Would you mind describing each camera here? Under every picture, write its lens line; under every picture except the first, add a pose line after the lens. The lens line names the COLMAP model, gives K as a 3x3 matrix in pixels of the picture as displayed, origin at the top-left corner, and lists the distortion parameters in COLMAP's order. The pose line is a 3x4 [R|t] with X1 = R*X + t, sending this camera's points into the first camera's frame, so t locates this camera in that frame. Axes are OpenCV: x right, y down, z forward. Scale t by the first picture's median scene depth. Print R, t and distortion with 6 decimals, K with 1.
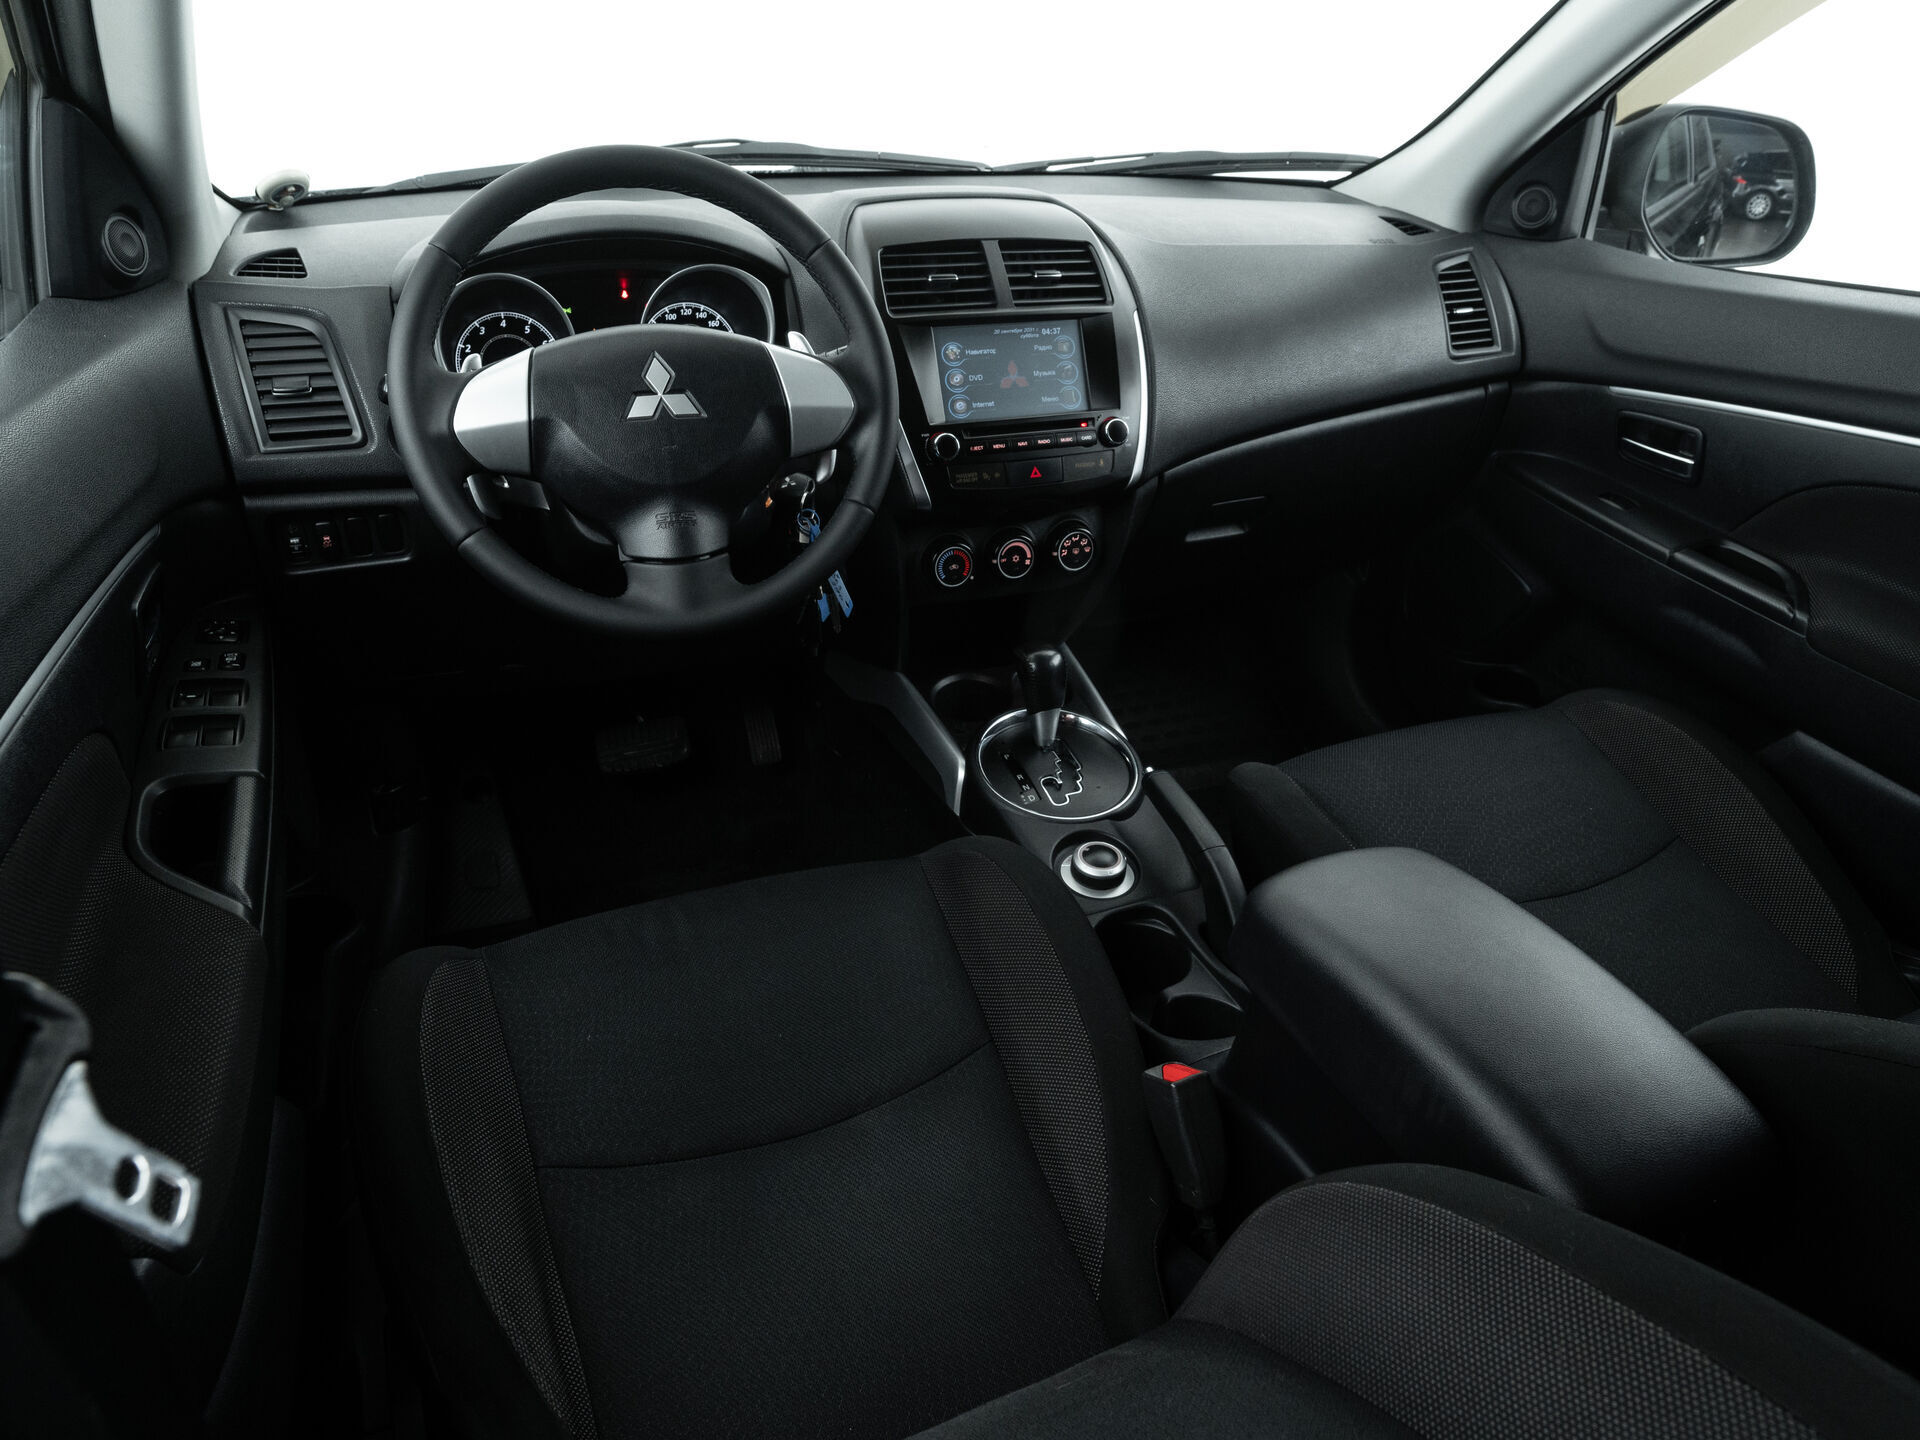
lens RADIAL K [[1239.9, 0, 960.0], [0, 1239.9, 720.0], [0, 0, 1]] dist [-0.027636, 0.000505]
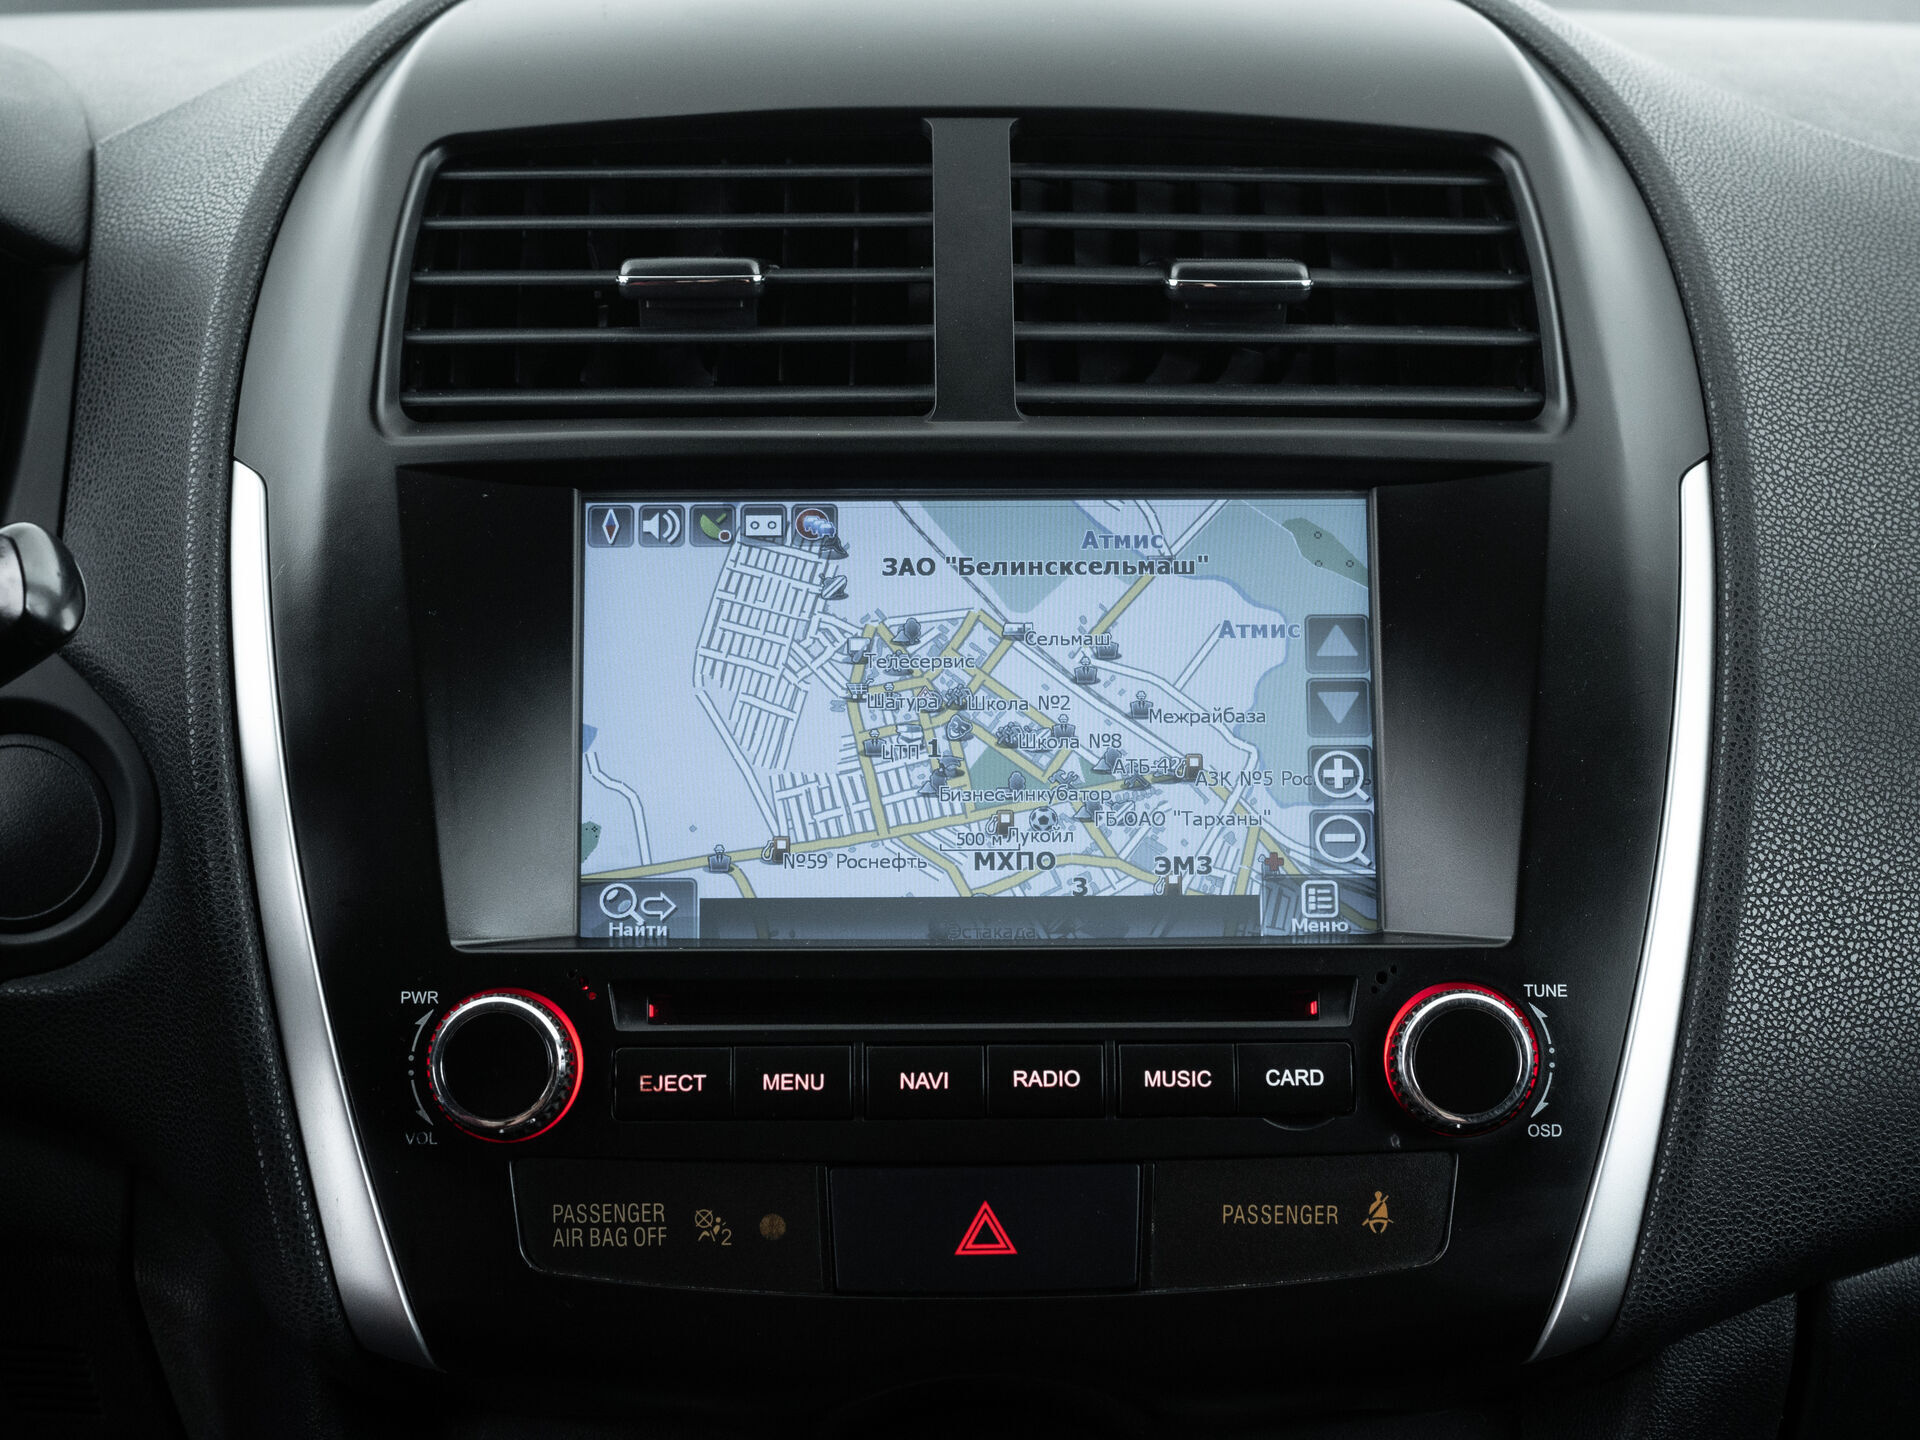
lens RADIAL K [[3744.9, 0, 998.7], [0, 3744.9, 768.1], [0, 0, 1]] dist [-0.090344, -0.058442]
pose [[0.937212, 0.063600, -0.342911, 0.254560], [-0.149702, 0.961407, -0.230838, -0.133496], [0.314996, 0.267678, 0.910563, 0.445951]]
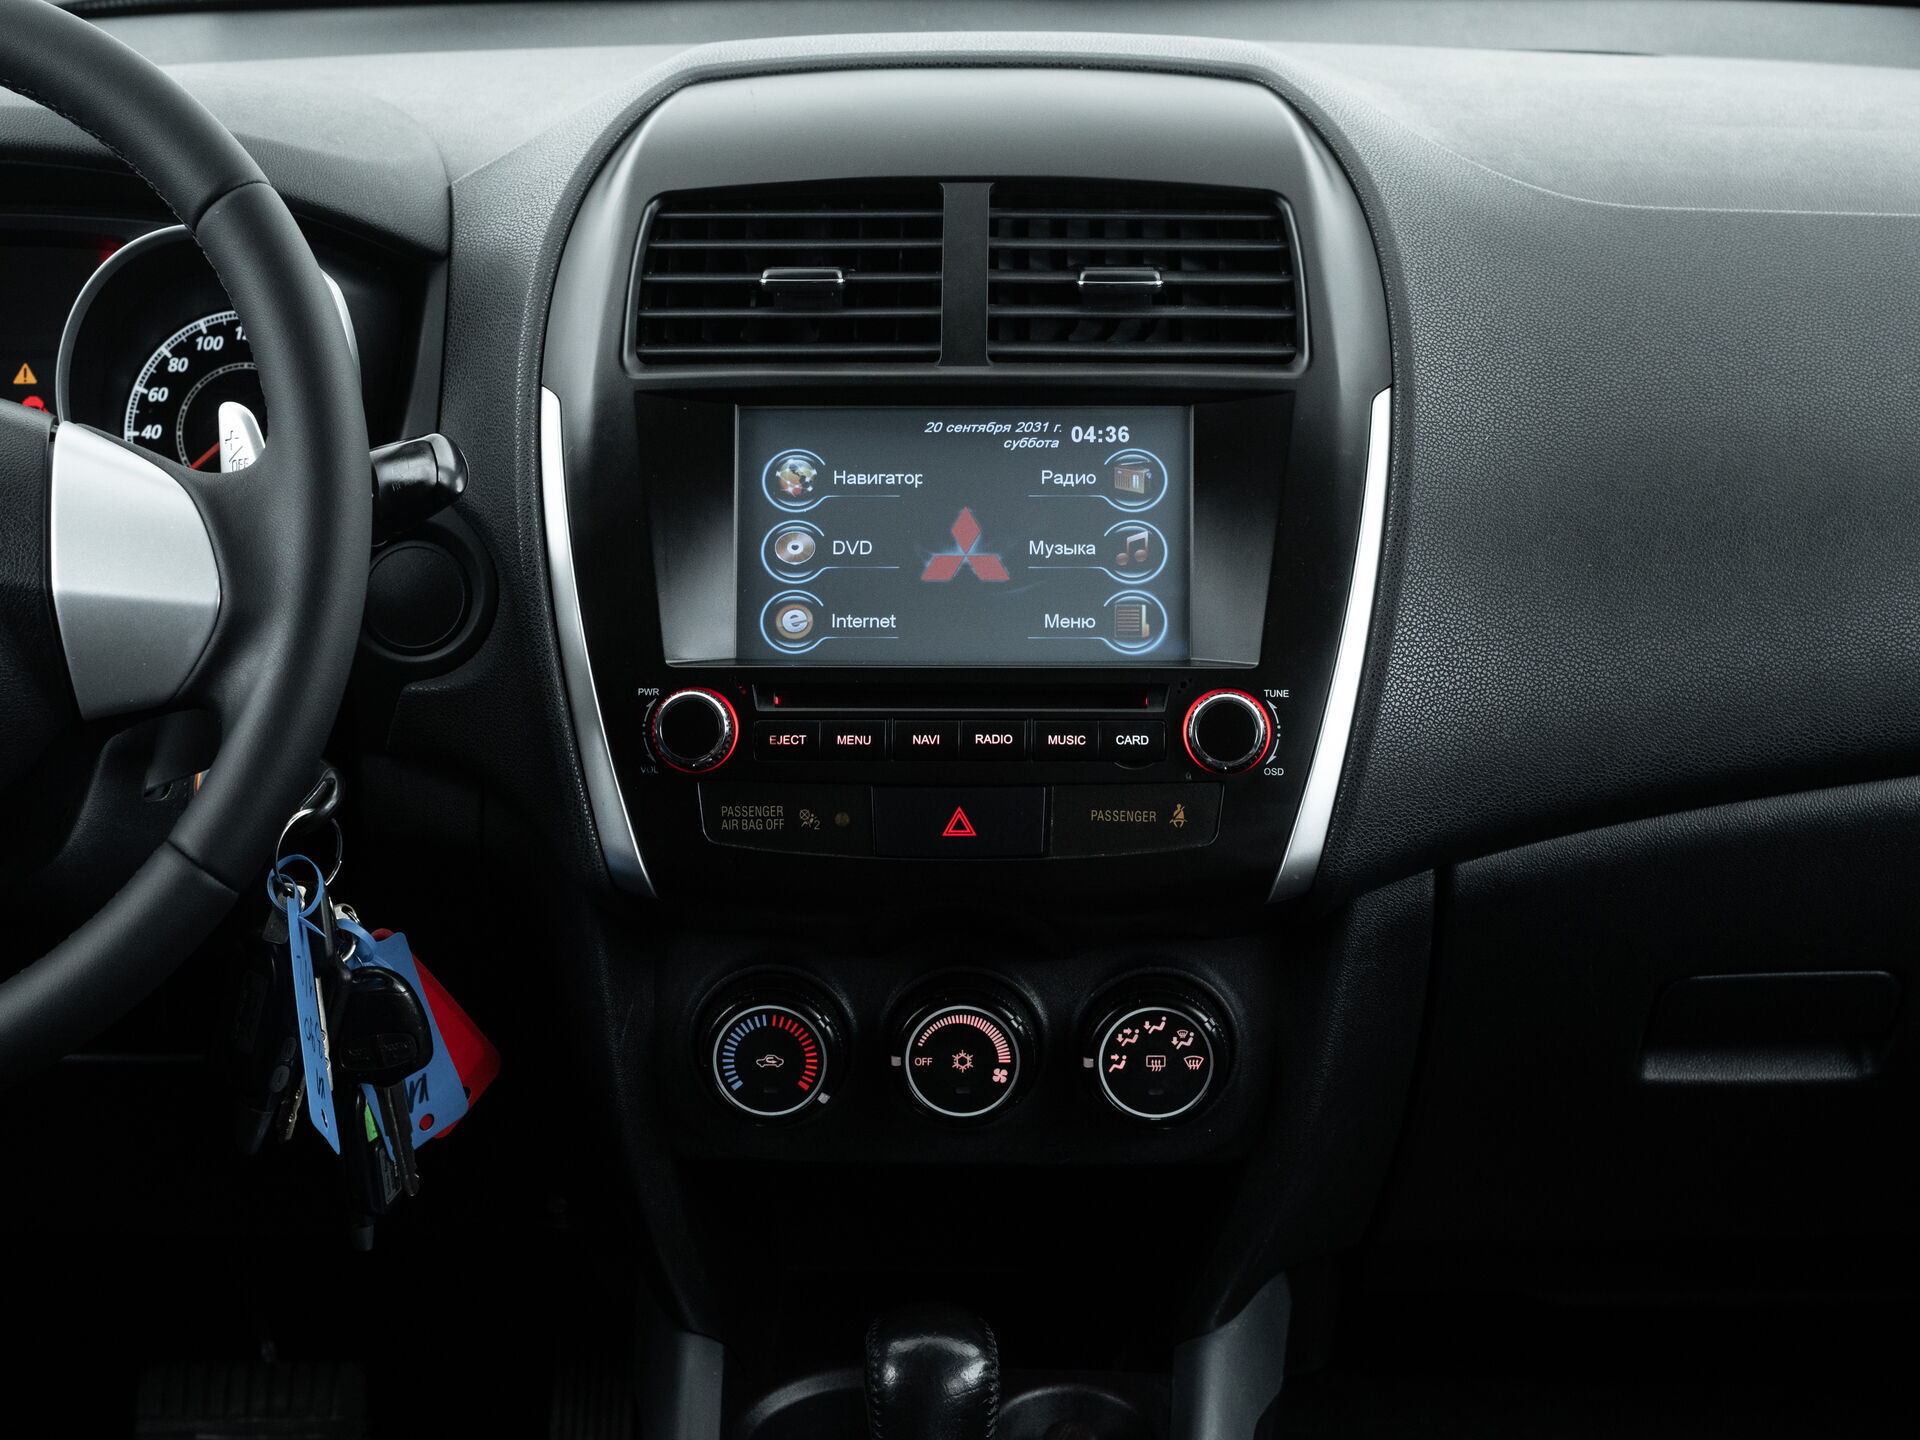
lens RADIAL K [[3606.8, 0, 915.0], [0, 3606.8, 840.6], [0, 0, 1]] dist [-0.127971, 0.054929]
pose [[0.909292, 0.105301, -0.402616, 0.453342], [-0.170485, 0.976806, -0.129559, -0.060604], [0.379635, 0.186447, 0.906154, 0.074788]]
